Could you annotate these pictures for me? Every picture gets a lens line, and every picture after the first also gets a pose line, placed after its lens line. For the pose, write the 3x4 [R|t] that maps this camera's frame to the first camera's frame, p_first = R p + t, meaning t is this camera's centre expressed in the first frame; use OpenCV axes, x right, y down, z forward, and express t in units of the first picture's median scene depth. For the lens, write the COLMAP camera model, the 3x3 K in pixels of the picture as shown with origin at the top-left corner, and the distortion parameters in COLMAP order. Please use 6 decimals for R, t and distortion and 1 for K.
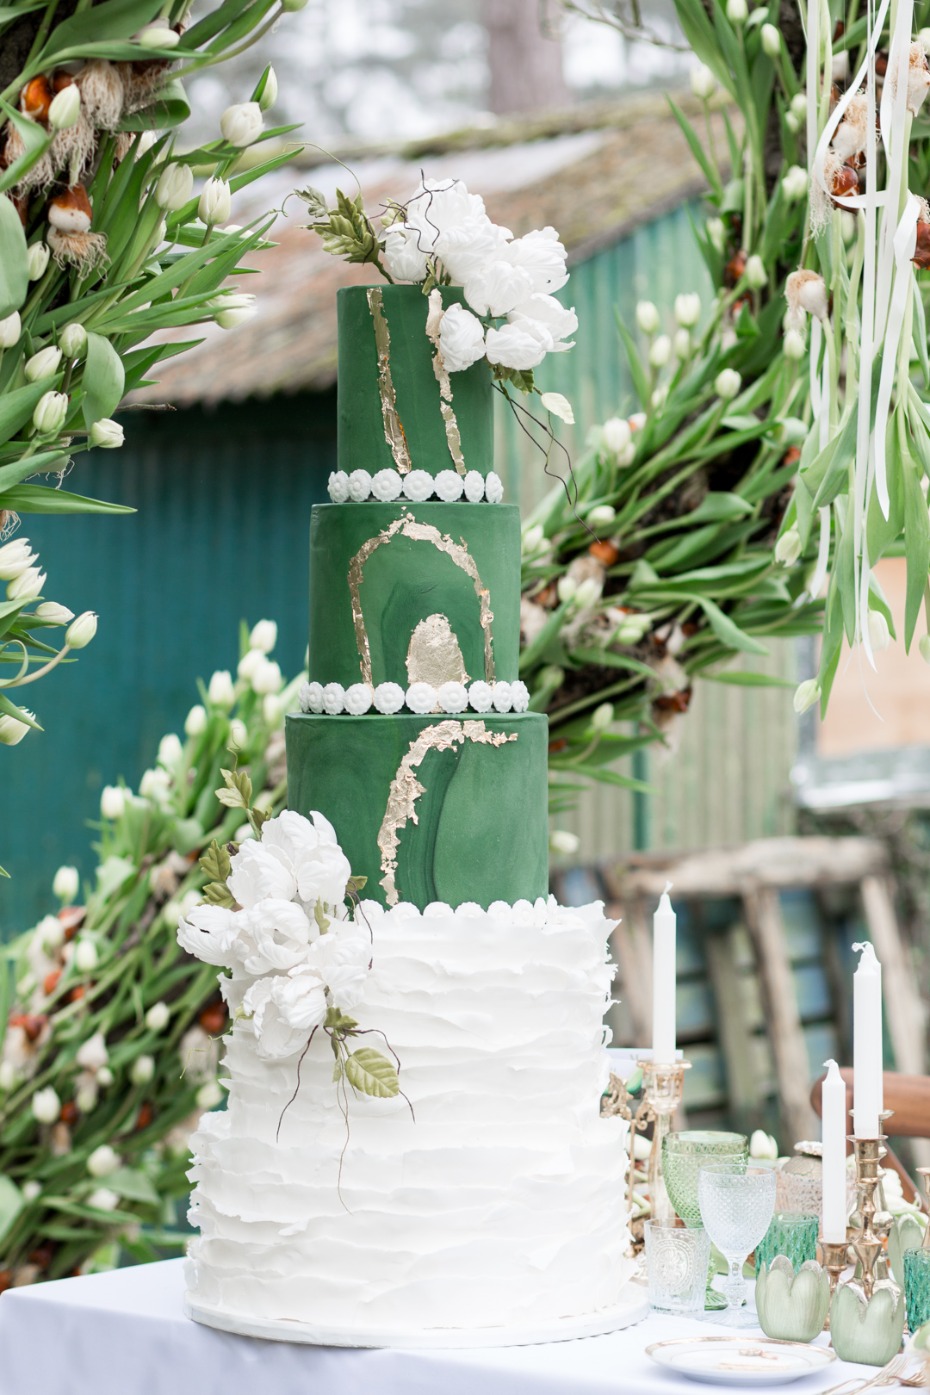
lens RADIAL K [[3718.0, 0, 465.3], [0, 3718.0, 747.6], [0, 0, 1]] dist [0.061411, 1.079720]
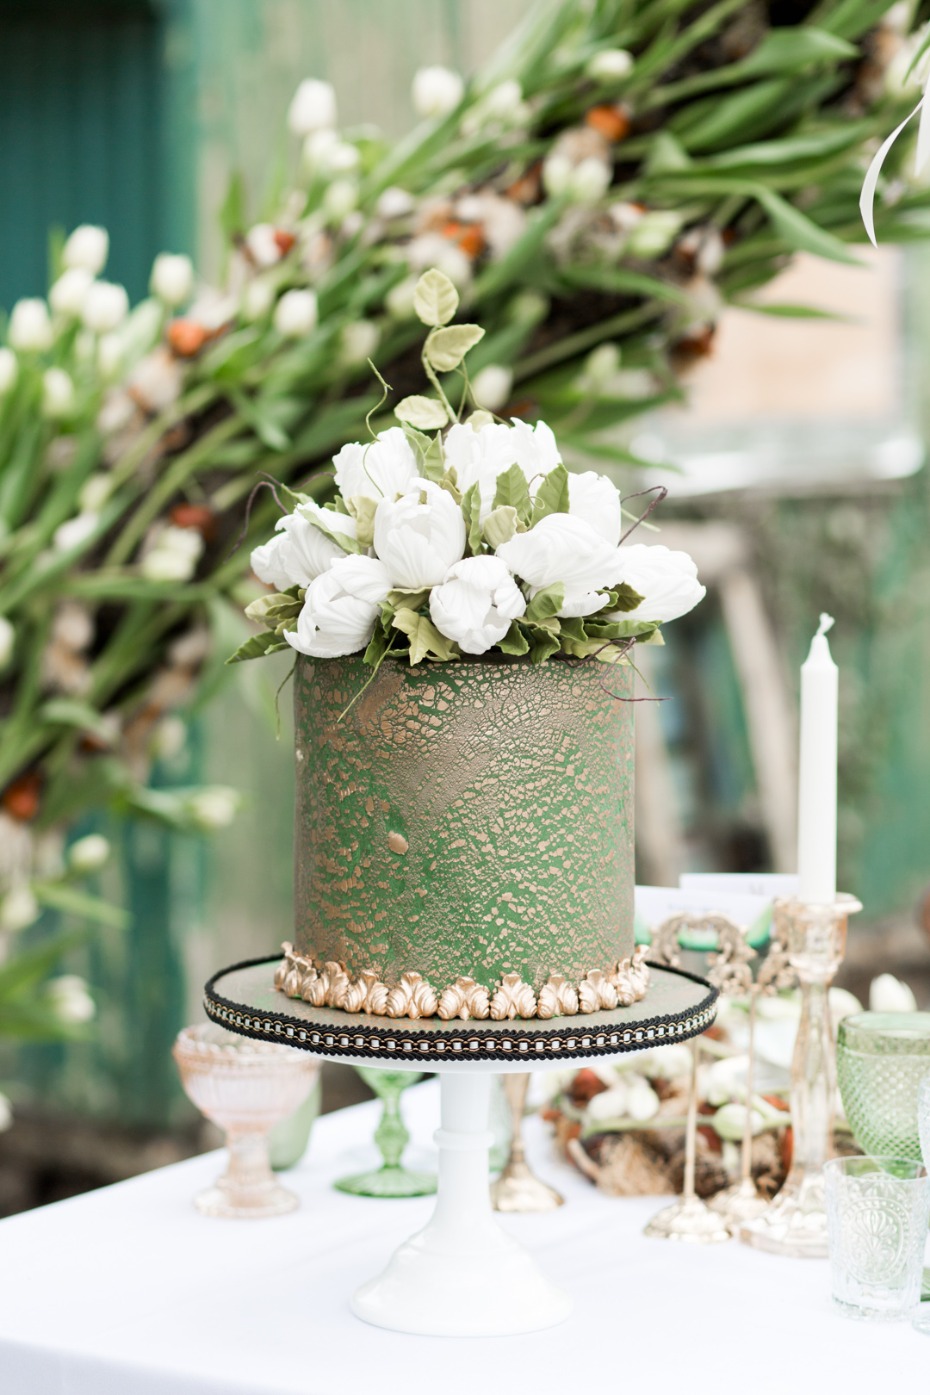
lens RADIAL K [[3805.7, 0, 465.0], [0, 3805.7, 697.5], [0, 0, 1]] dist [0.072803, 0.270880]
pose [[0.995534, -0.008683, 0.094002, -0.055463], [0.002022, 0.997494, 0.070715, 0.003269], [-0.094380, -0.070209, 0.993057, 0.299646]]
